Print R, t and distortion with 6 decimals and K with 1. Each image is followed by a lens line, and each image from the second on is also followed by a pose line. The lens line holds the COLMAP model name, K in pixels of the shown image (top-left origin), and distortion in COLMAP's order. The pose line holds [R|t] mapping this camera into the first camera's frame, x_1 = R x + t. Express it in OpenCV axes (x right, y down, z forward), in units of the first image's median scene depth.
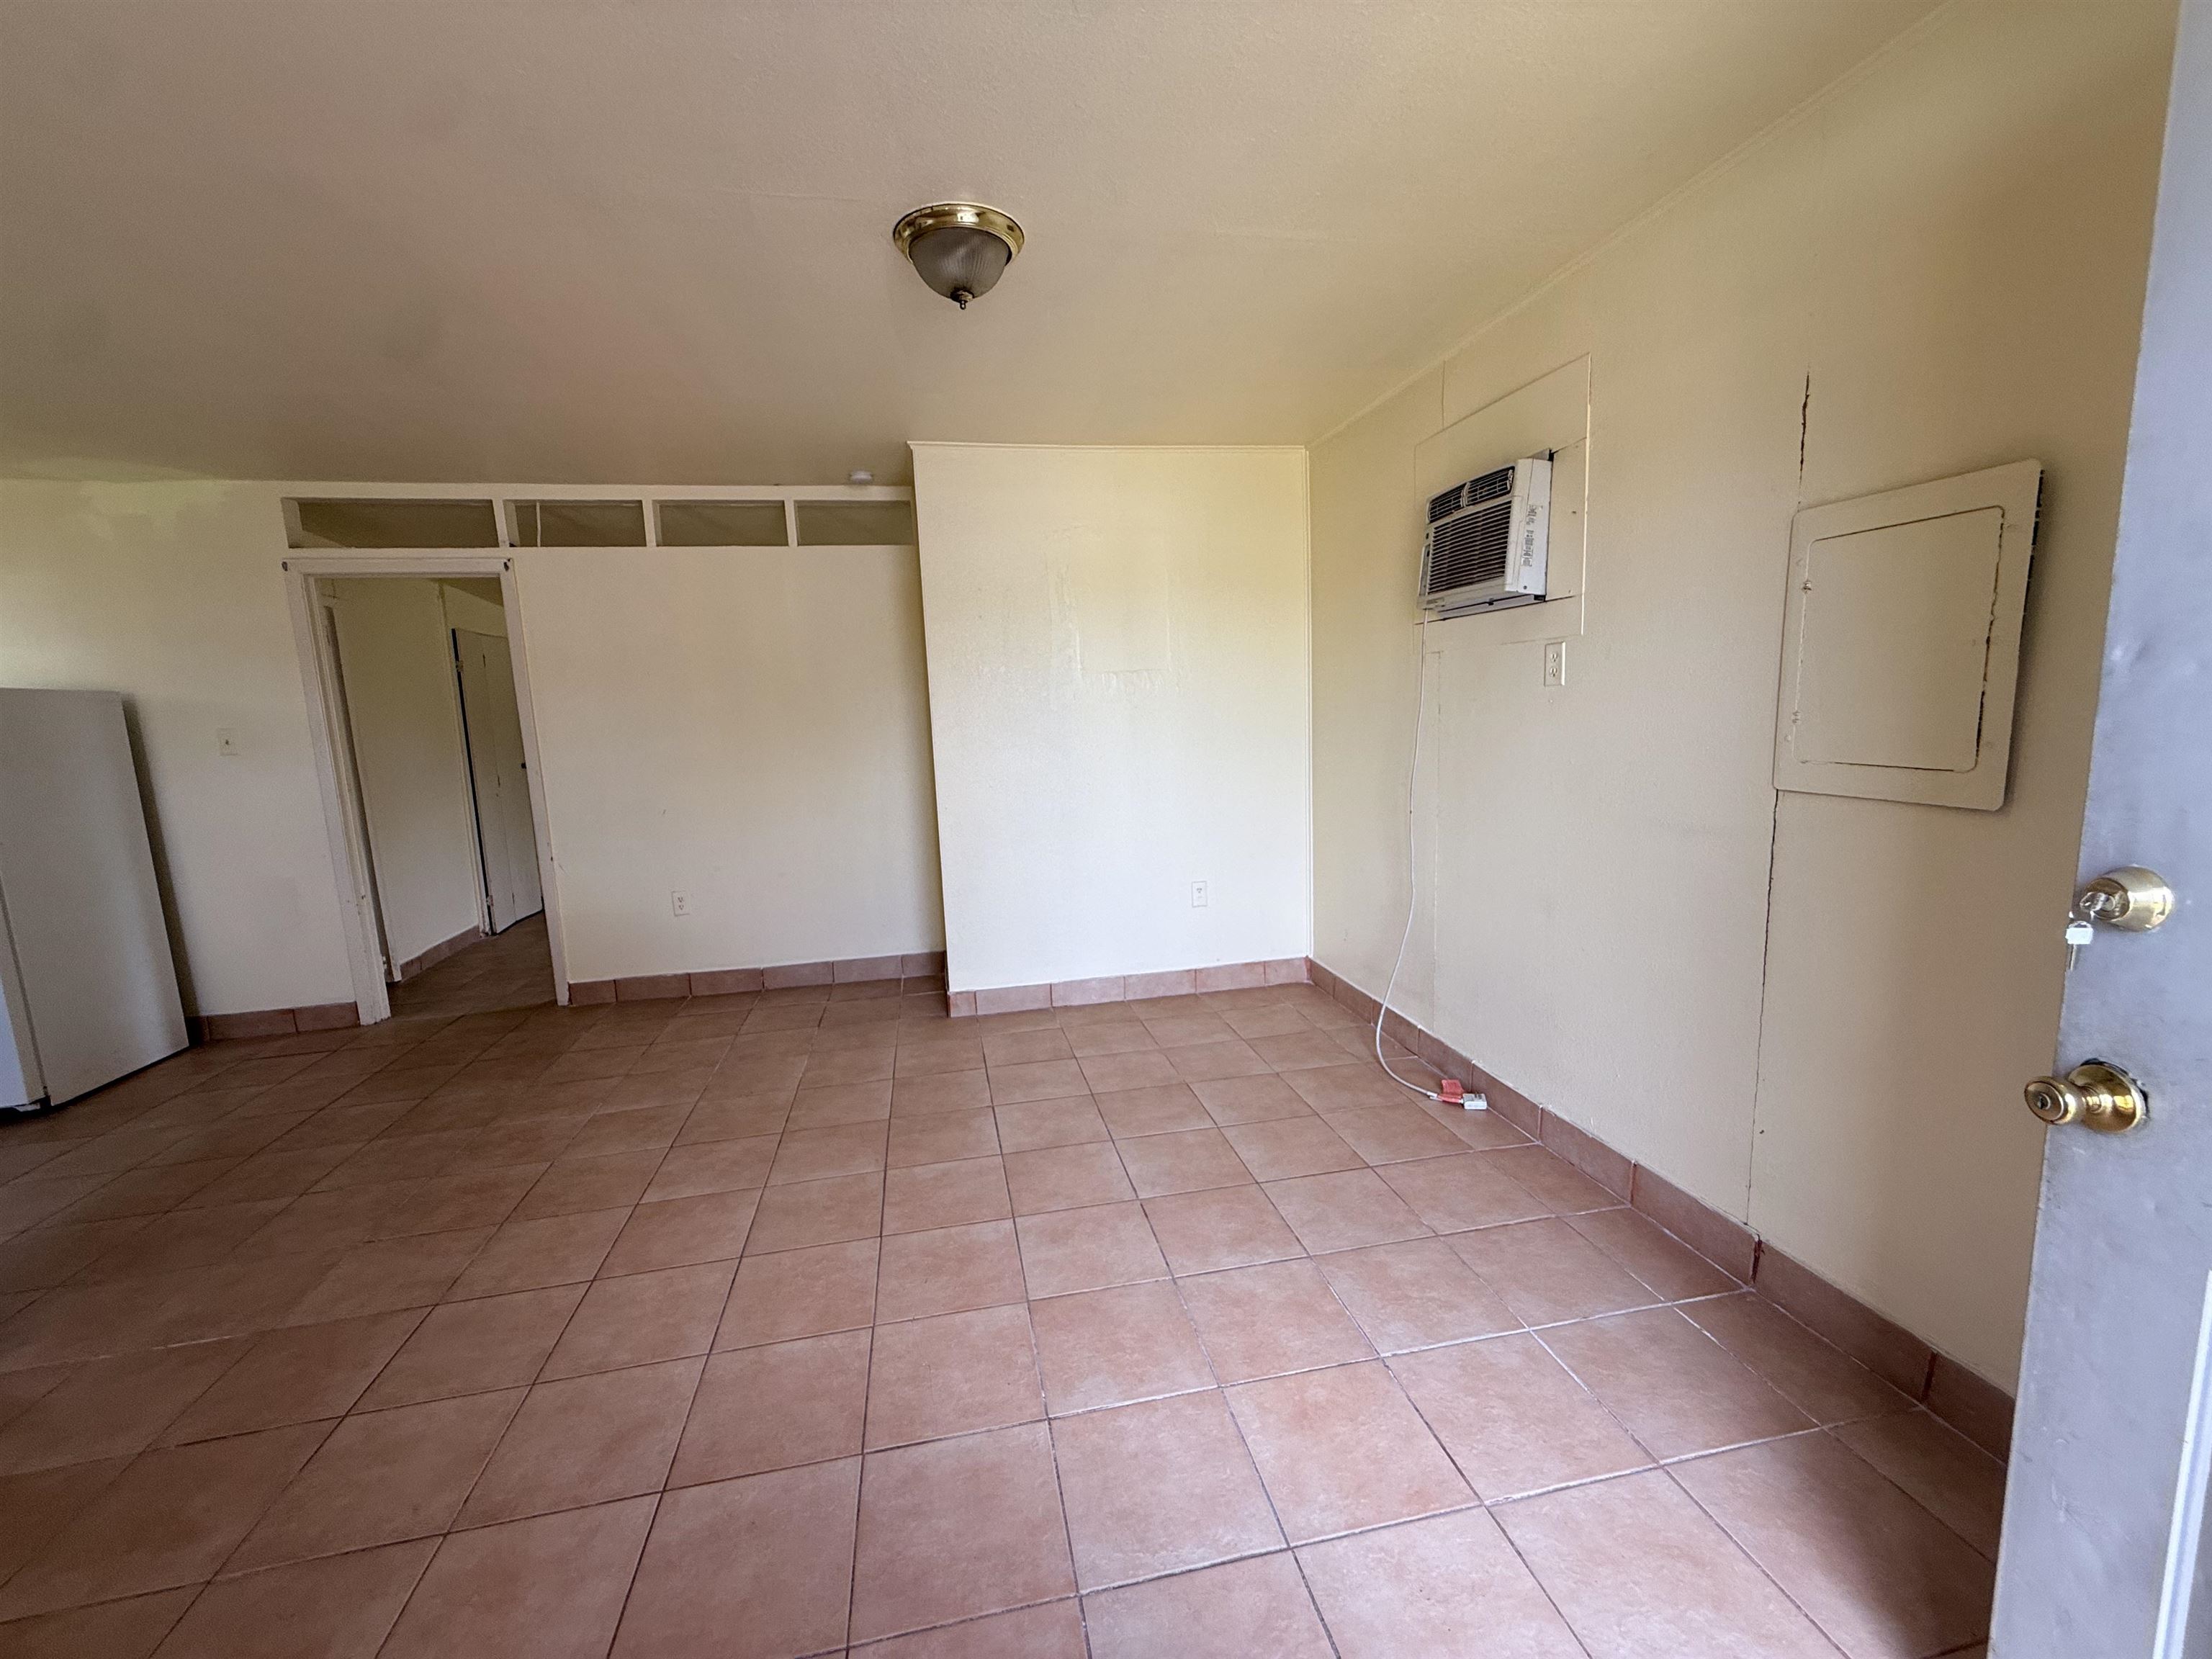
lens RADIAL K [[880.8, 0, 1095.8], [0, 880.8, 825.8], [0, 0, 1]] dist [-0.000120, 0.000005]
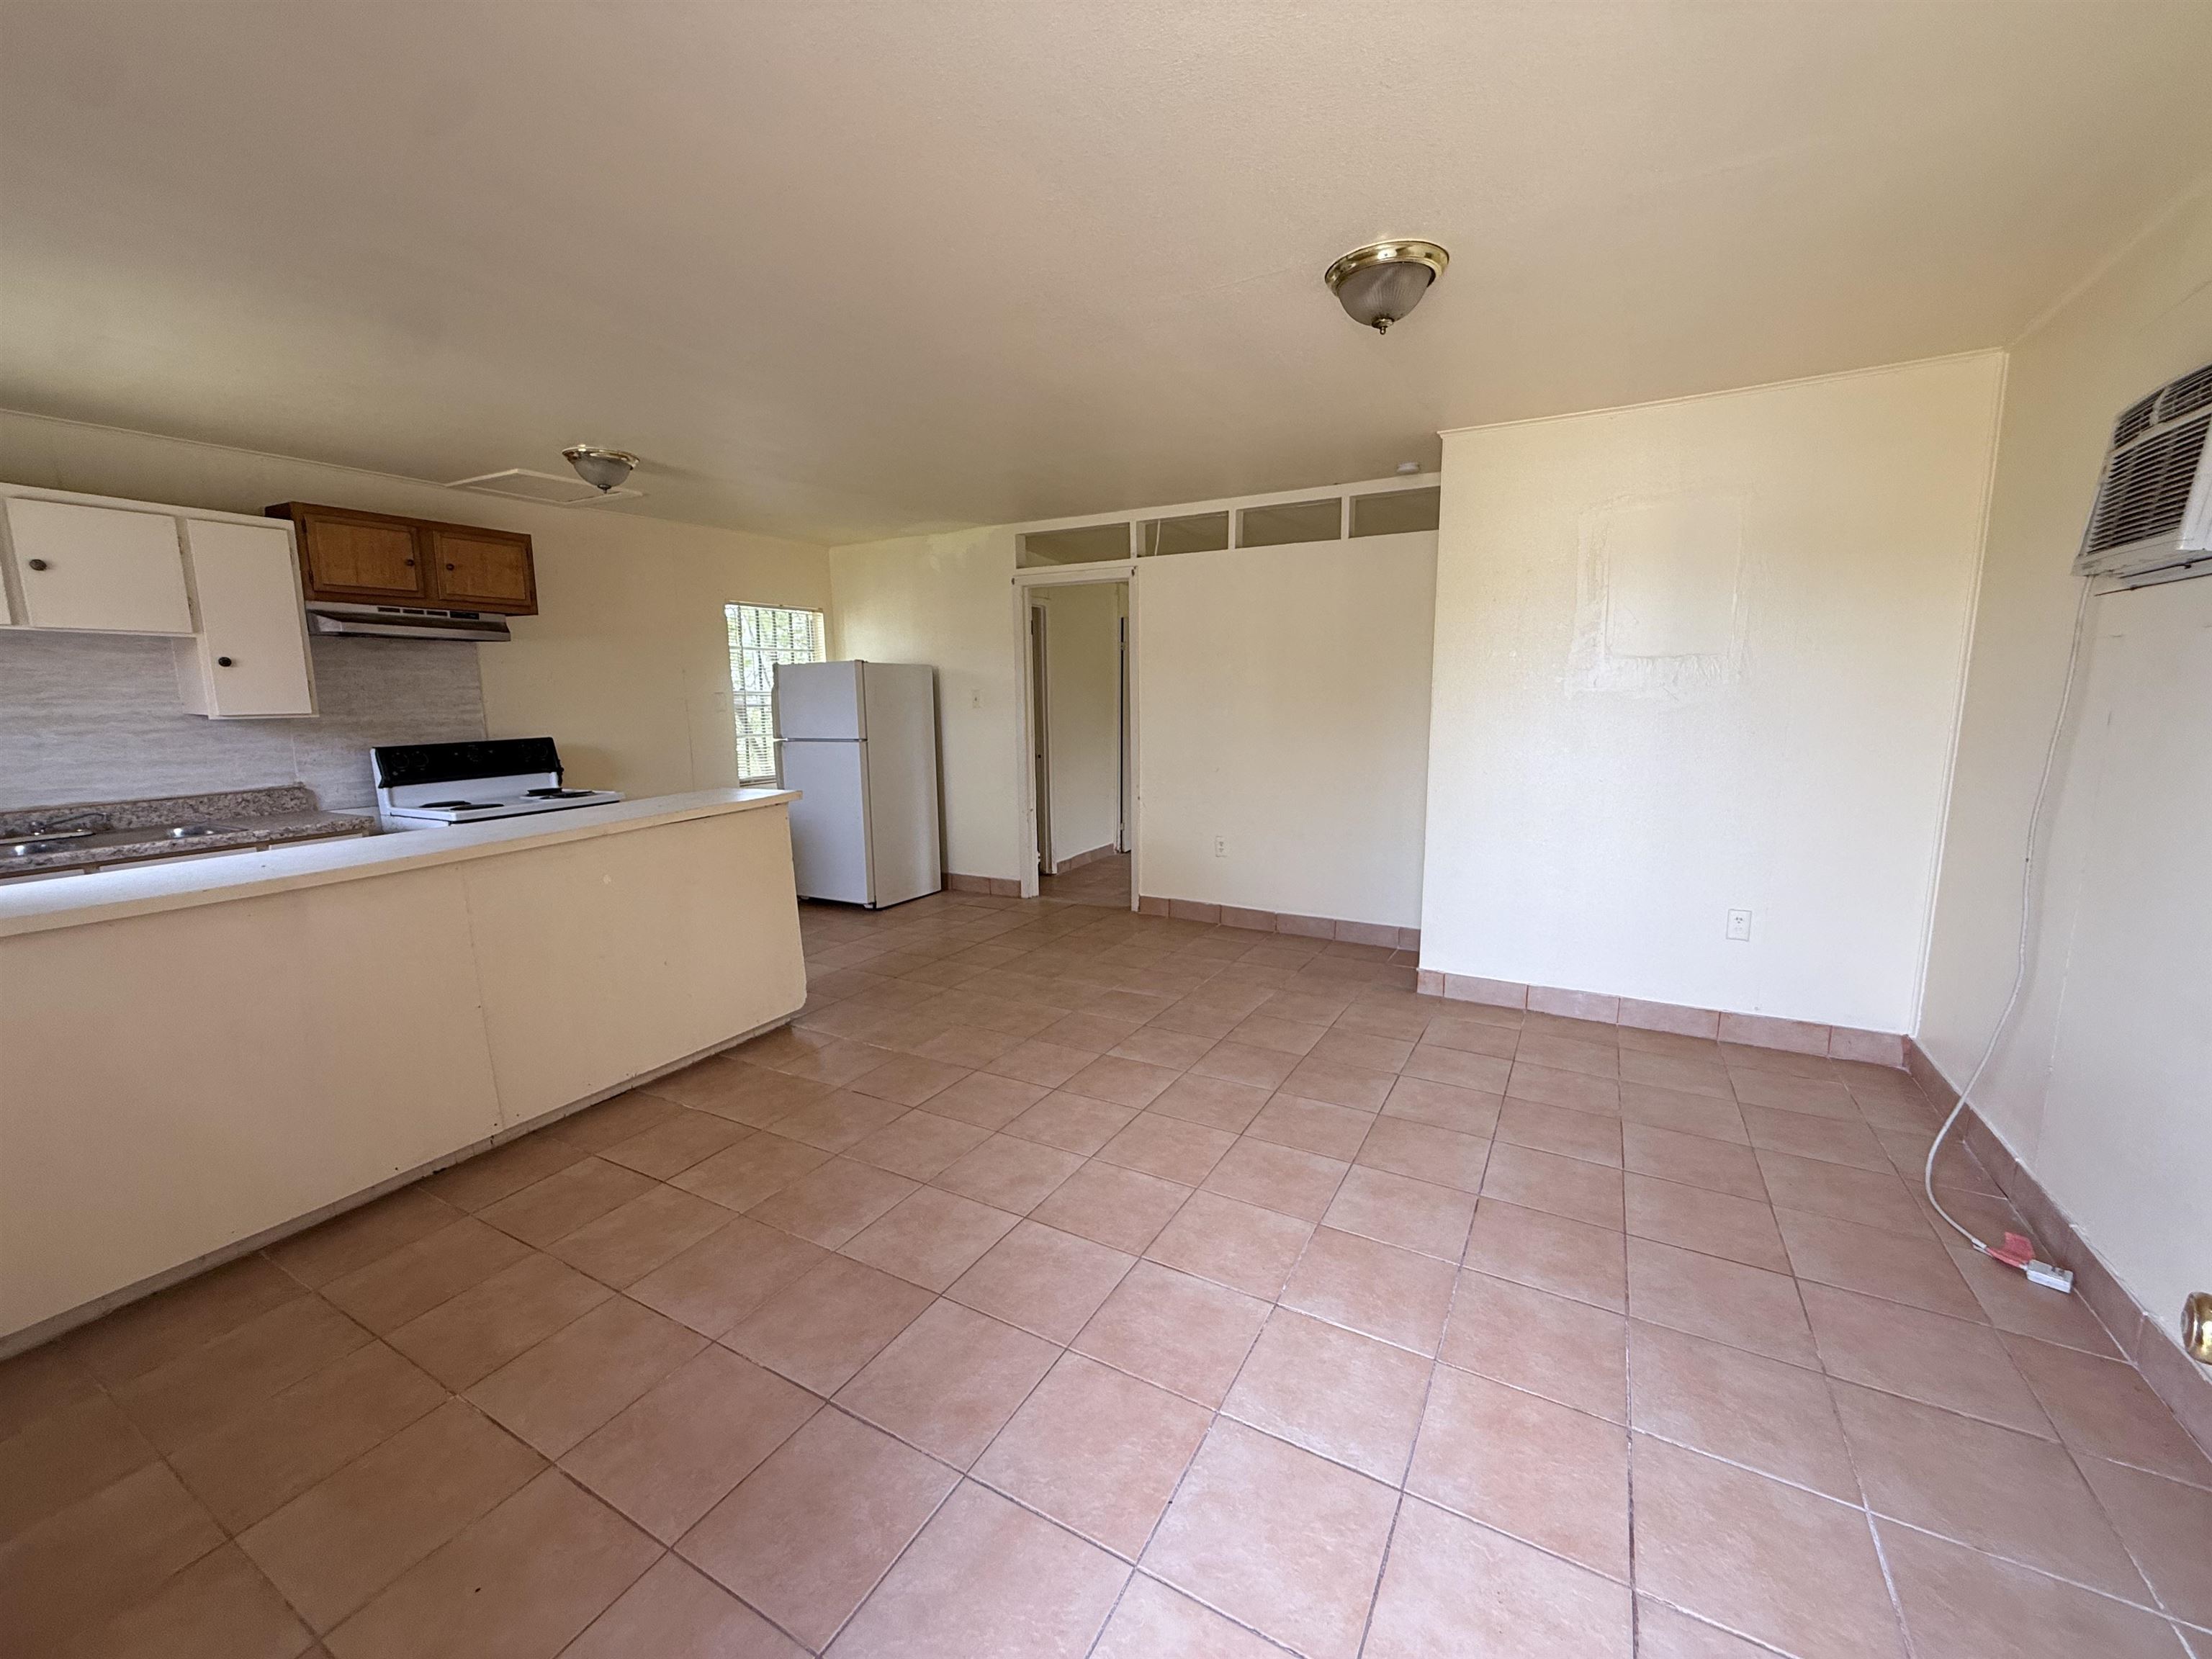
lens RADIAL K [[880.8, 0, 1101.2], [0, 880.8, 823.3], [0, 0, 1]] dist [-0.000120, 0.000005]
pose [[0.757194, 0.127933, -0.640539, 0.238313], [-0.108896, 0.991633, 0.069327, -0.012932], [0.644049, 0.017258, 0.764790, -0.036318]]
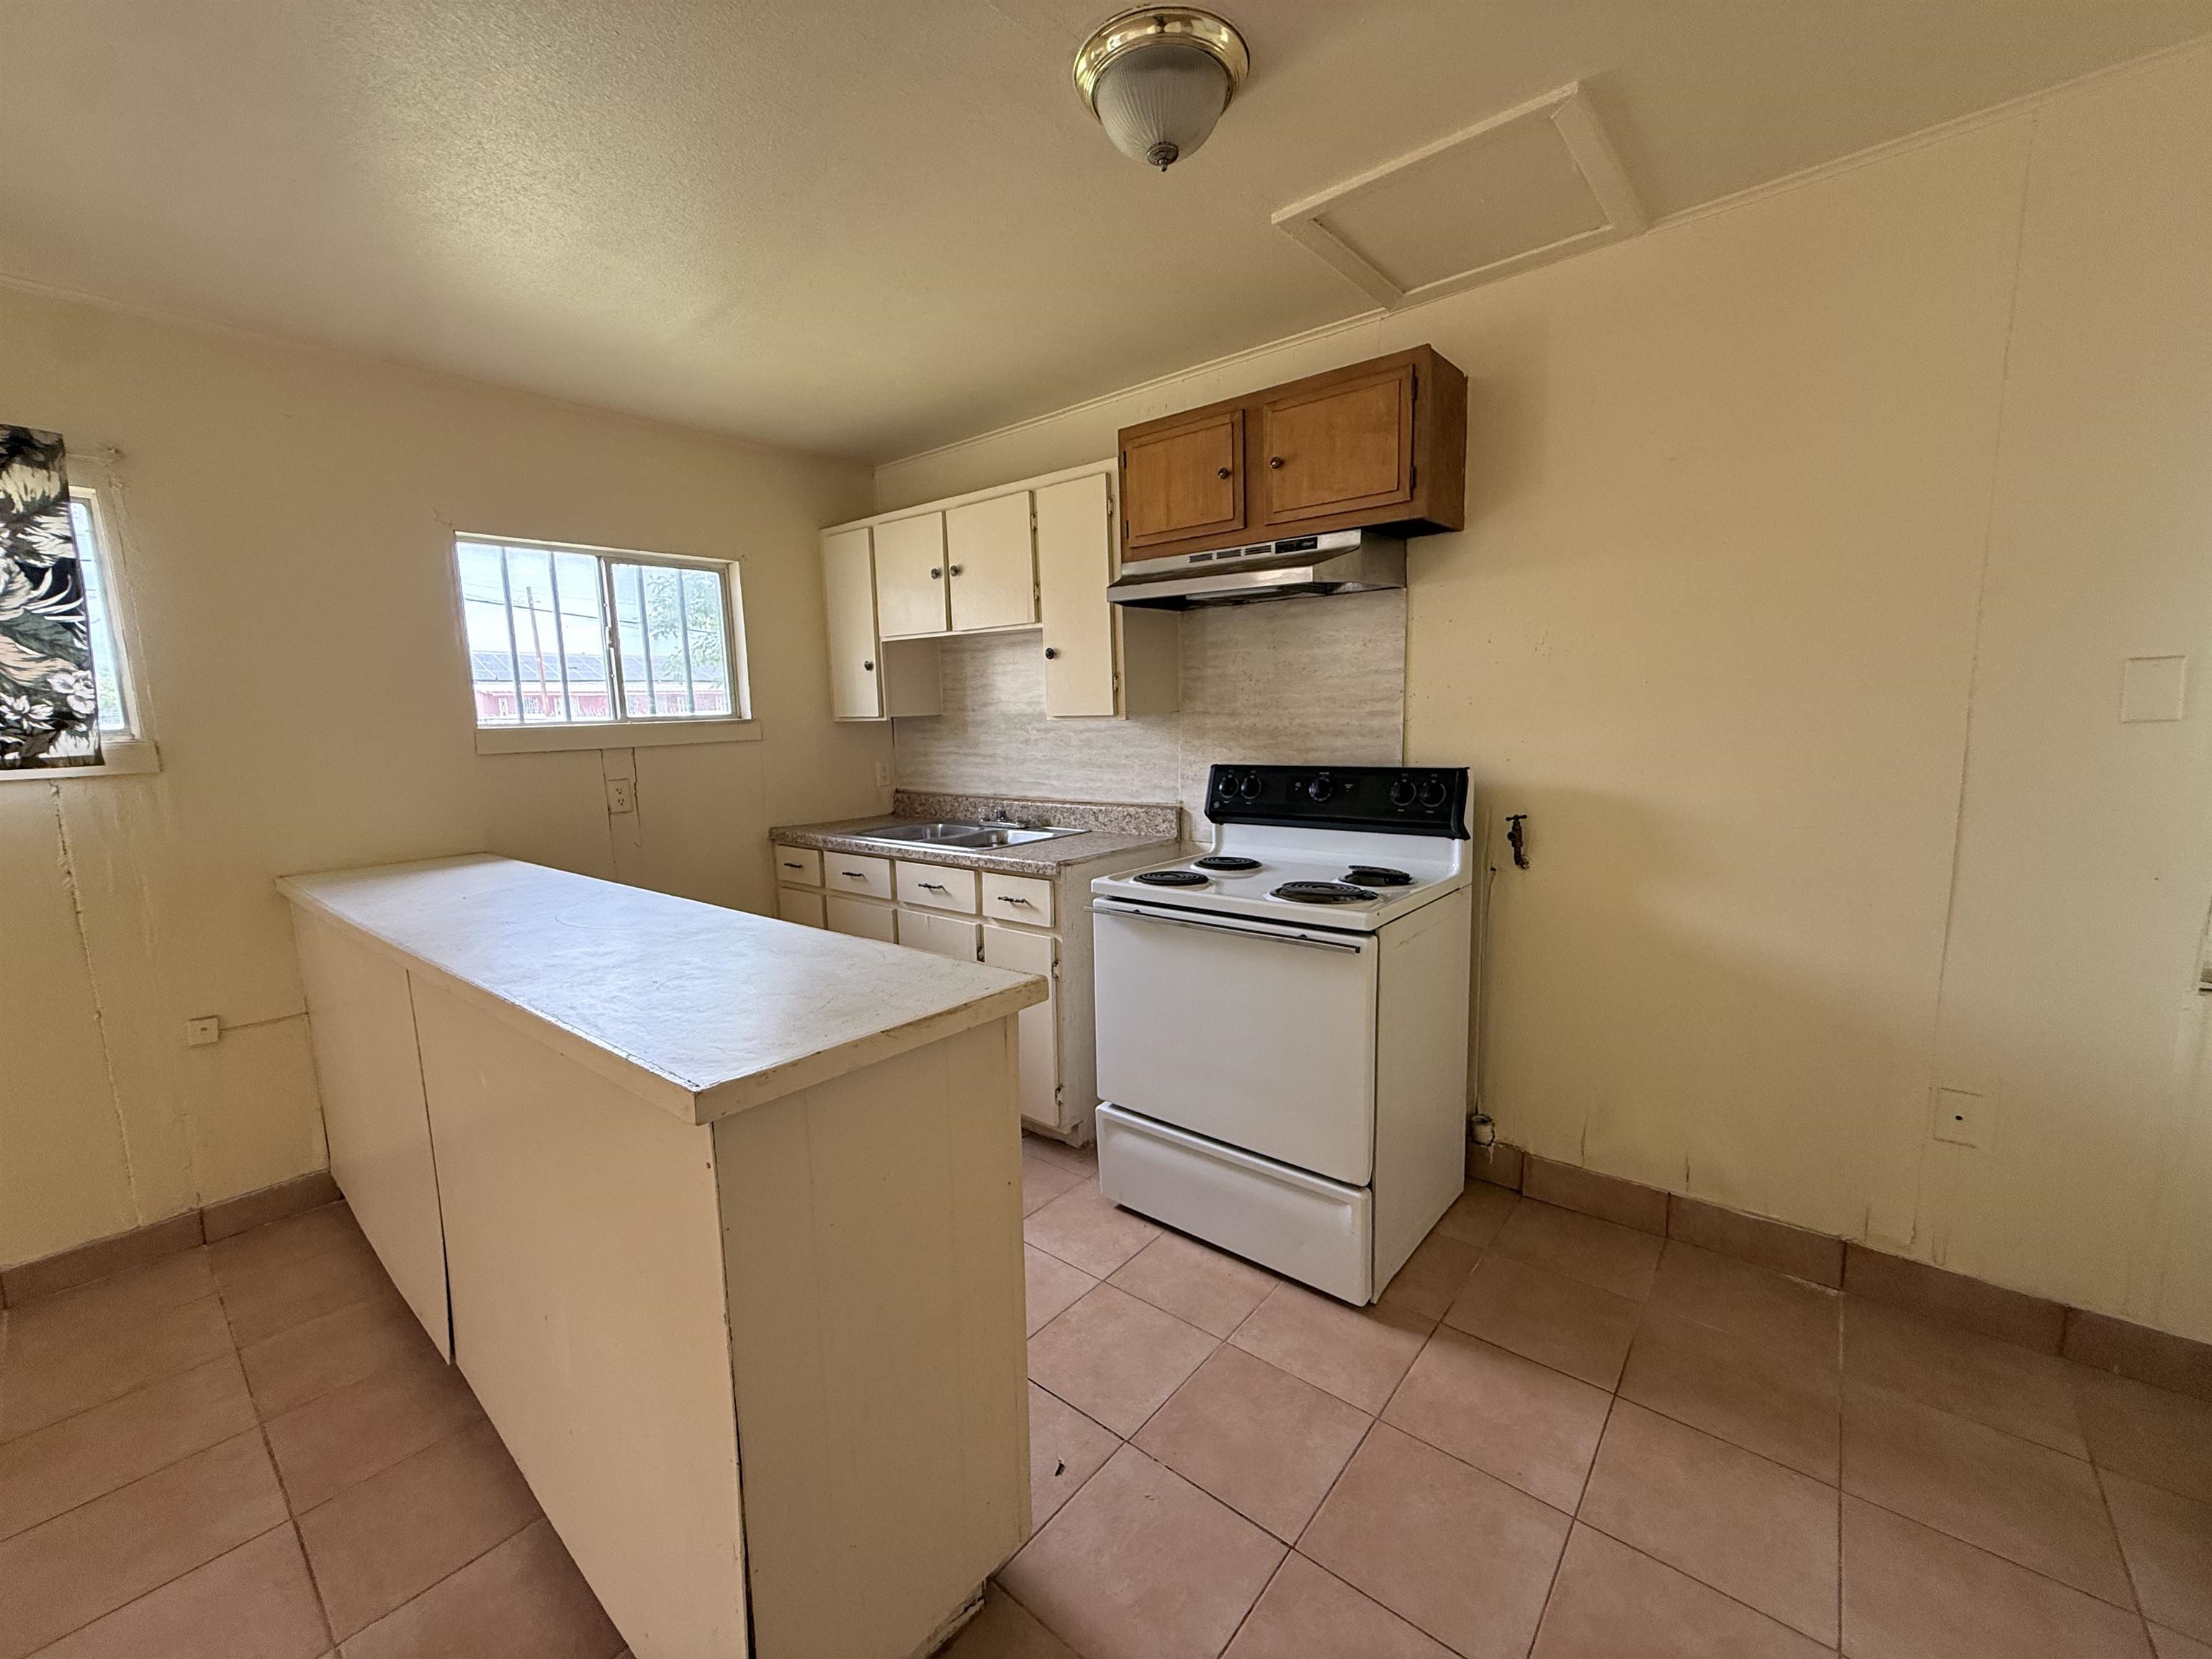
lens RADIAL K [[880.8, 0, 1114.4], [0, 880.8, 833.4], [0, 0, 1]] dist [-0.000120, 0.000005]
pose [[-0.777698, 0.148336, -0.610886, -0.767977], [-0.031031, 0.961519, 0.272981, -0.091123], [0.627871, 0.231254, -0.743169, 0.877795]]
